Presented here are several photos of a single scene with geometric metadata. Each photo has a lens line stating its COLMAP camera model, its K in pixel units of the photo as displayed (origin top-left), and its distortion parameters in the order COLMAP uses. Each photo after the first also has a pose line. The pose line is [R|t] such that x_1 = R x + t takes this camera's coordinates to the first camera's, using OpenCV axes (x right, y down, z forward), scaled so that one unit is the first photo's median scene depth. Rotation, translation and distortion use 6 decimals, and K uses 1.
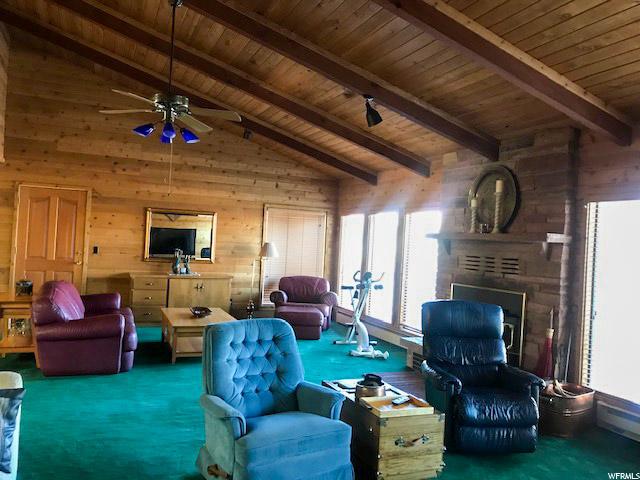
lens RADIAL K [[523.7, 0, 322.0], [0, 523.7, 240.1], [0, 0, 1]] dist [0.002069, -0.009701]
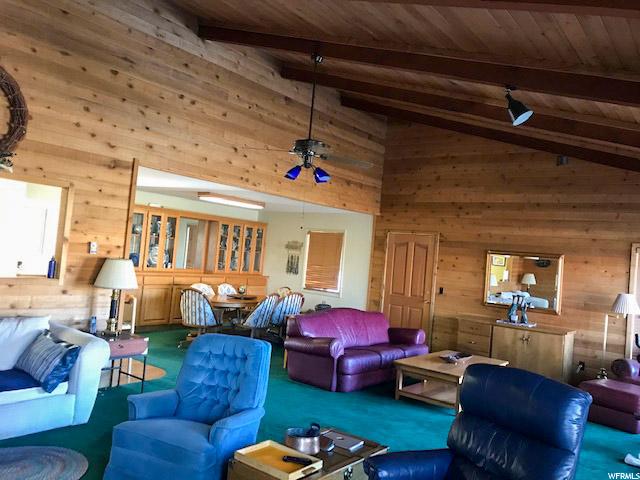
lens RADIAL K [[523.7, 0, 321.8], [0, 523.7, 237.9], [0, 0, 1]] dist [0.002069, -0.009701]
pose [[0.478012, -0.042708, -0.877315, 0.380677], [-0.060605, 0.994833, -0.081450, 0.013222], [0.876260, 0.092104, 0.472954, 0.271731]]
